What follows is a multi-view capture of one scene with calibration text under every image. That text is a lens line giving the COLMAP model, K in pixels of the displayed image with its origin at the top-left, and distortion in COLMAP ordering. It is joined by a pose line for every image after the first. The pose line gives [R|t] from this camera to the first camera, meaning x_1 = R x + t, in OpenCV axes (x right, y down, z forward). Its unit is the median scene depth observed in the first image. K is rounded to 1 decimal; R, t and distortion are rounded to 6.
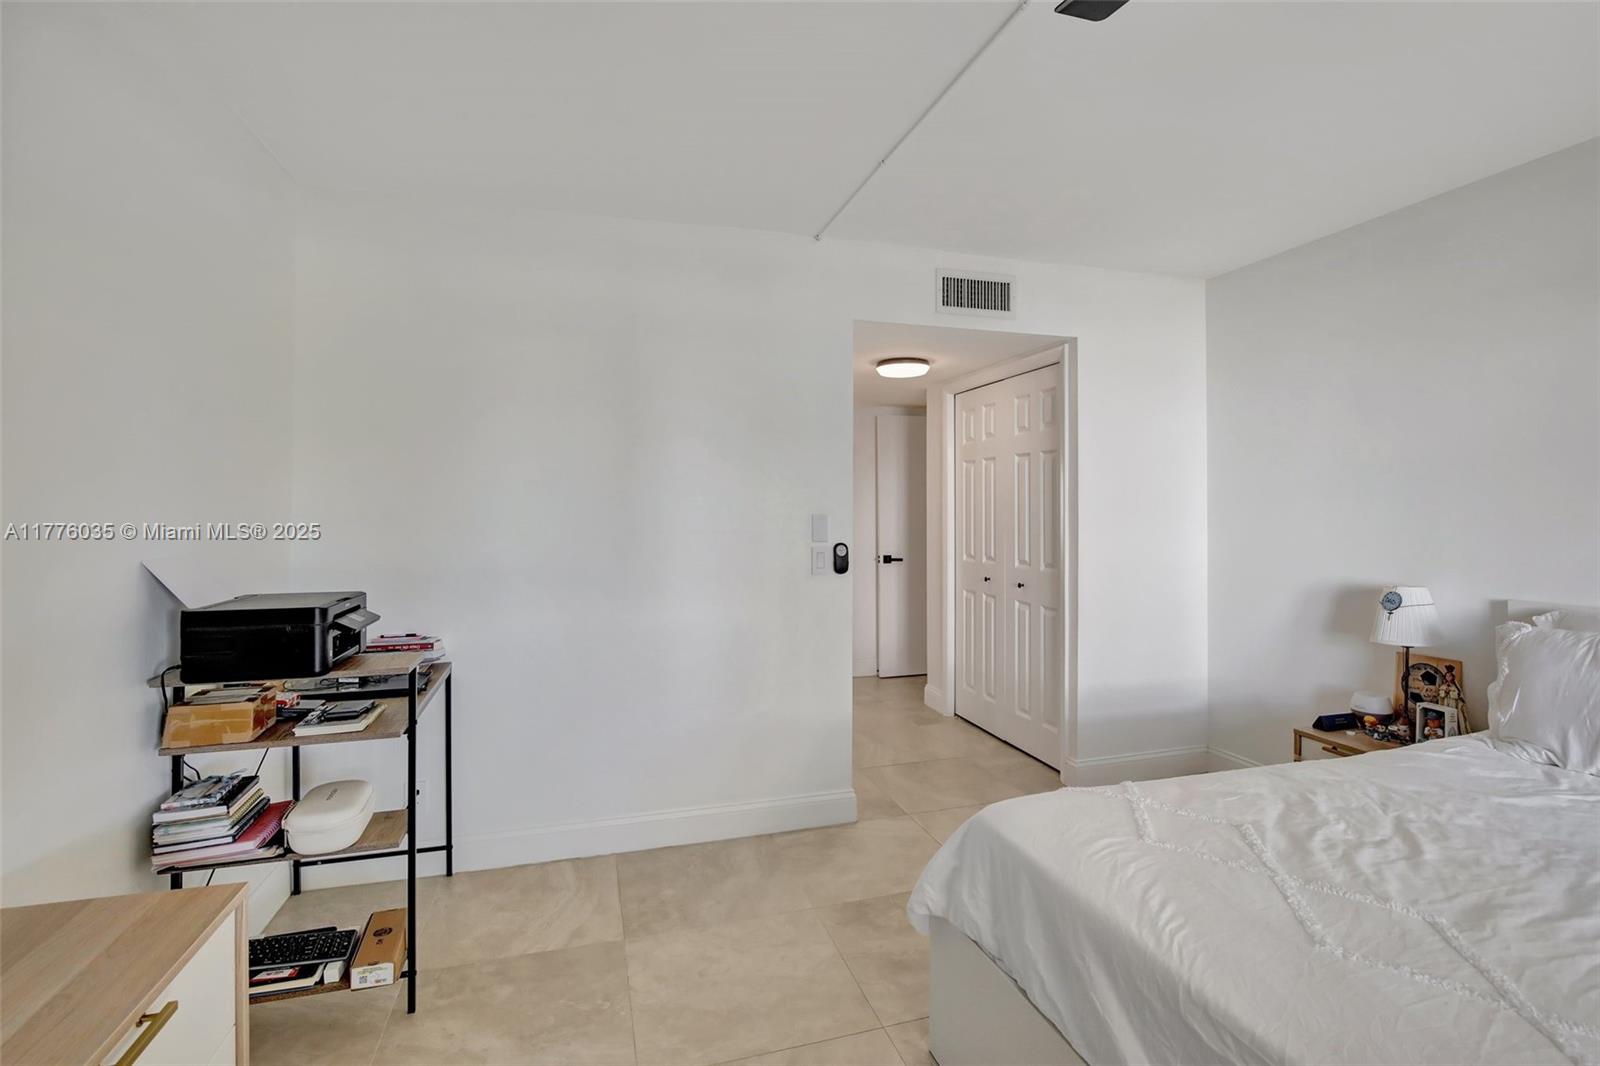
lens RADIAL K [[738.4, 0, 813.2], [0, 738.4, 509.0], [0, 0, 1]] dist [-0.013432, 0.000001]
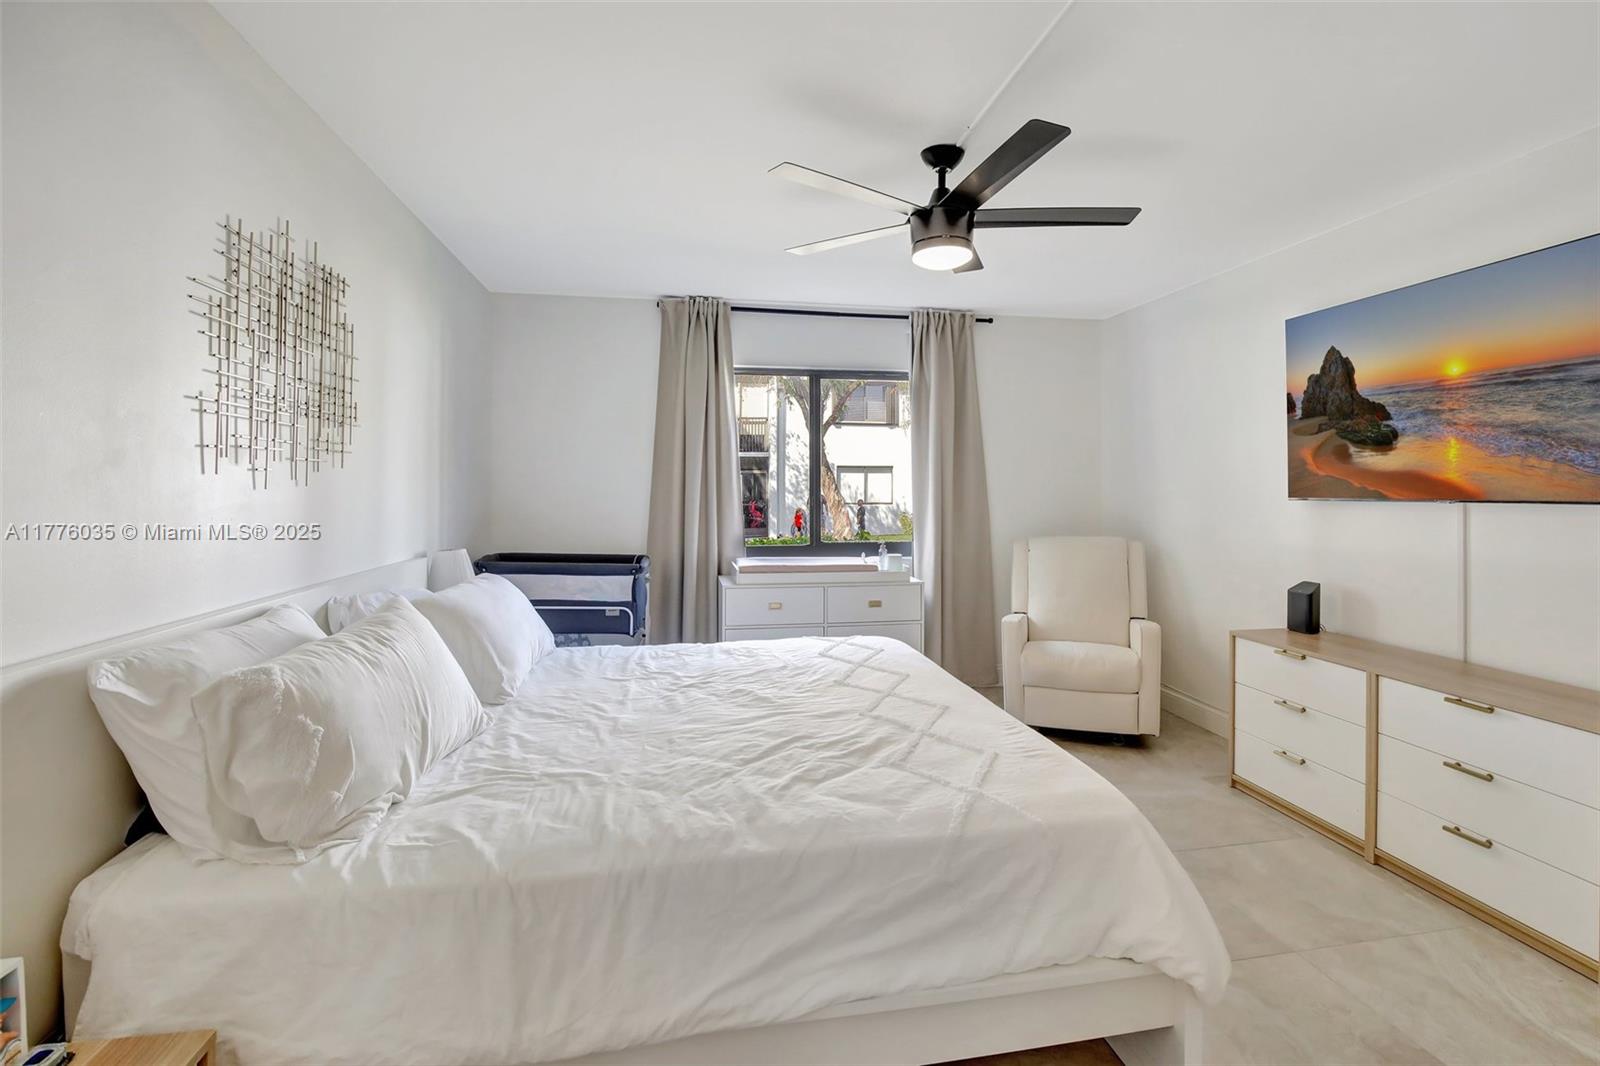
lens RADIAL K [[738.4, 0, 813.2], [0, 738.4, 509.0], [0, 0, 1]] dist [-0.013432, 0.000001]
pose [[-0.993445, 0.003834, 0.114247, 0.537307], [0.005629, 0.999866, 0.015391, 0.017644], [-0.114172, 0.015933, -0.993333, 1.991998]]
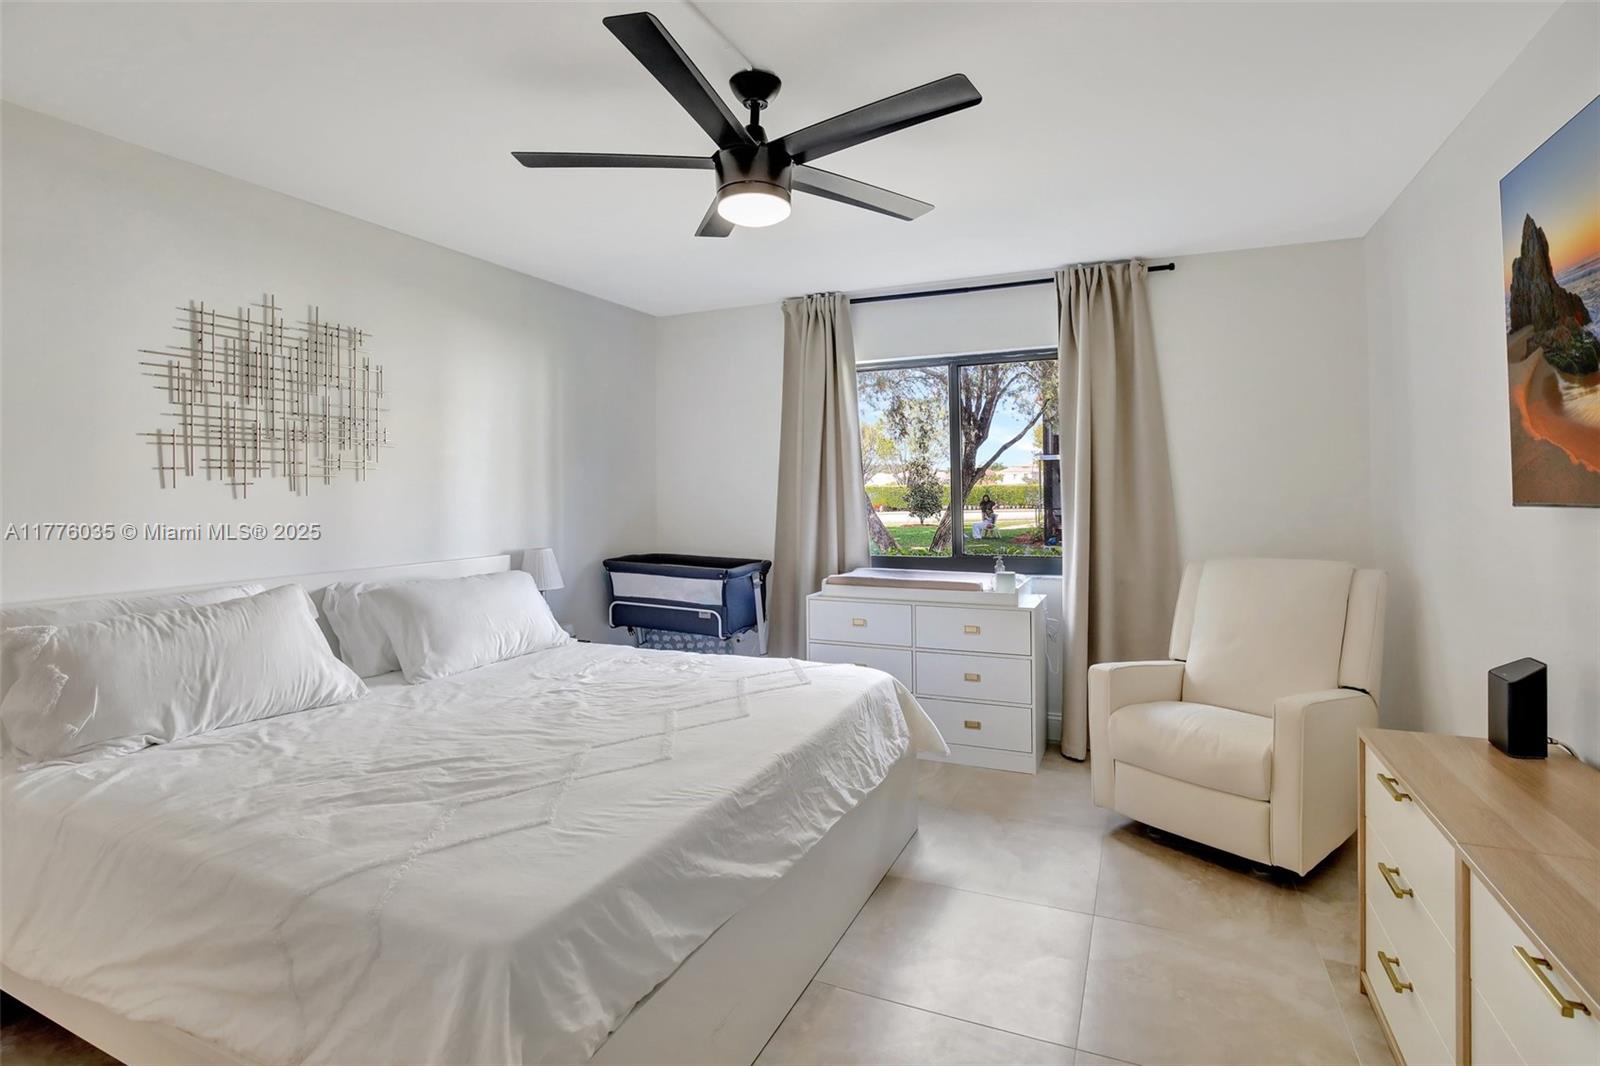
lens RADIAL K [[738.4, 0, 813.2], [0, 738.4, 509.0], [0, 0, 1]] dist [-0.013432, 0.000001]
pose [[-0.769997, 0.002511, 0.638042, -0.405126], [0.006987, 0.999965, 0.004495, 0.023124], [-0.638009, 0.007919, -0.769988, 1.359163]]
